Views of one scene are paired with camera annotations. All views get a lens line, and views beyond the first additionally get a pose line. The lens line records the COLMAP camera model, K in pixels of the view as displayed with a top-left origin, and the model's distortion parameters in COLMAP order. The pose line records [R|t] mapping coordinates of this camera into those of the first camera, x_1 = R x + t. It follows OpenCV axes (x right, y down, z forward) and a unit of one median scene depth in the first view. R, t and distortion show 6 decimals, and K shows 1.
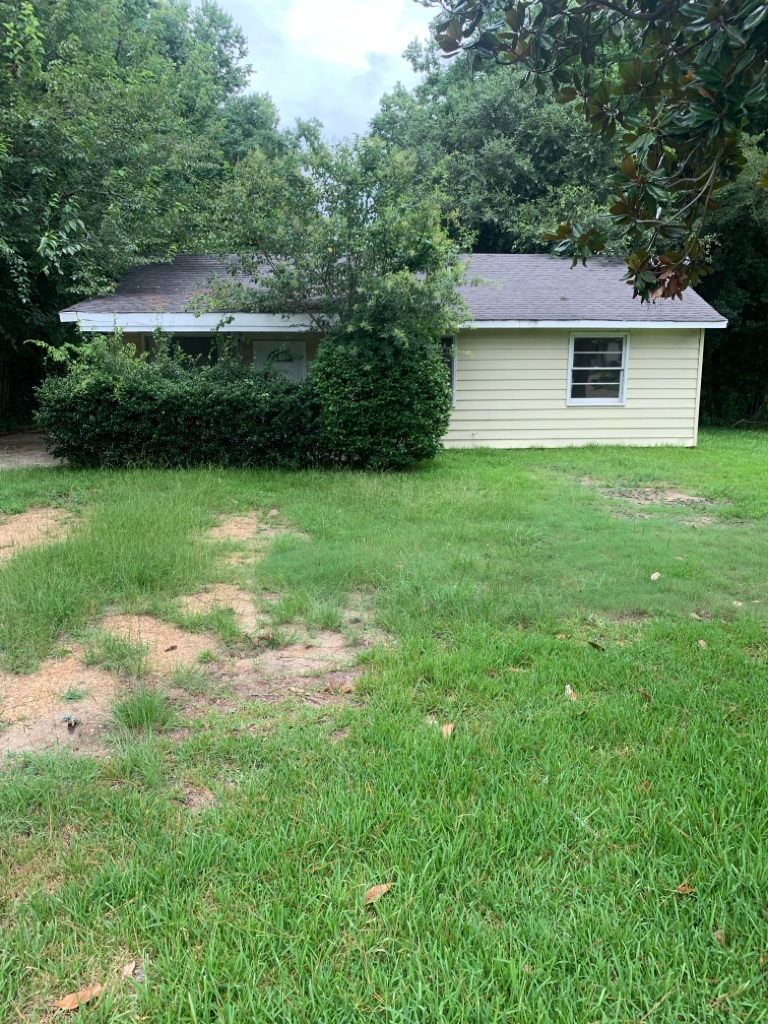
lens RADIAL K [[792.0, 0, 384.0], [0, 792.0, 512.0], [0, 0, 1]] dist [0.120806, -0.241993]
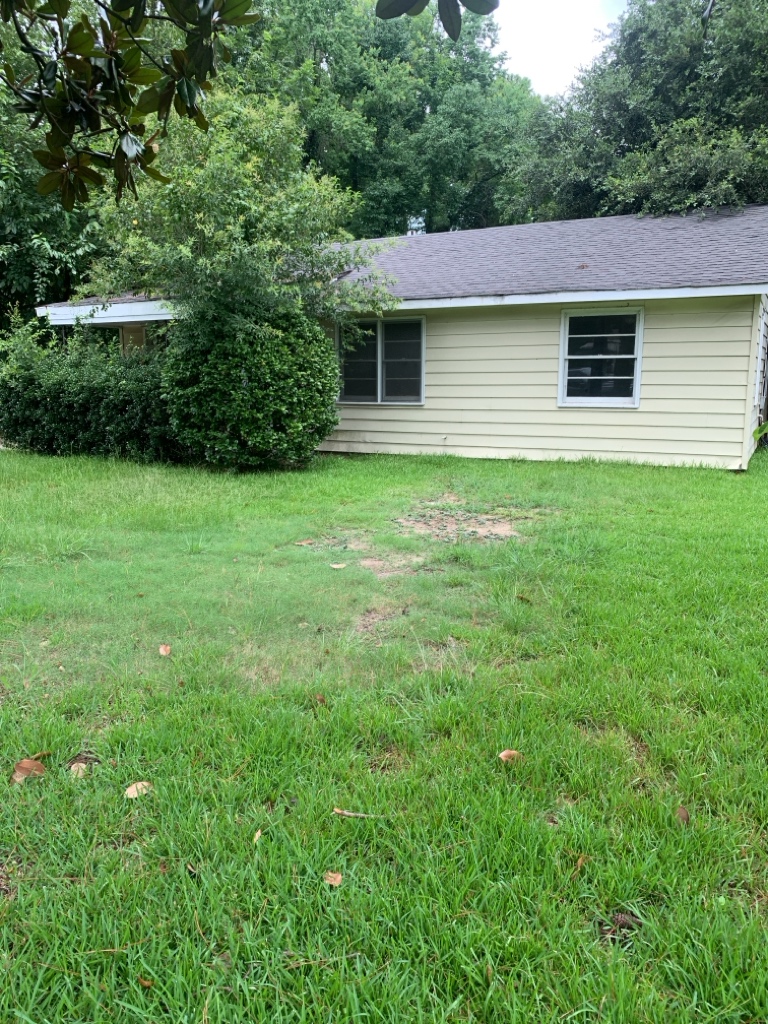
lens RADIAL K [[792.0, 0, 384.0], [0, 792.0, 512.0], [0, 0, 1]] dist [0.120806, -0.241993]
pose [[0.860259, 0.085616, -0.502617, 0.479916], [-0.093231, 0.995594, 0.010020, -0.025090], [0.501260, 0.038240, 0.864451, 0.263937]]
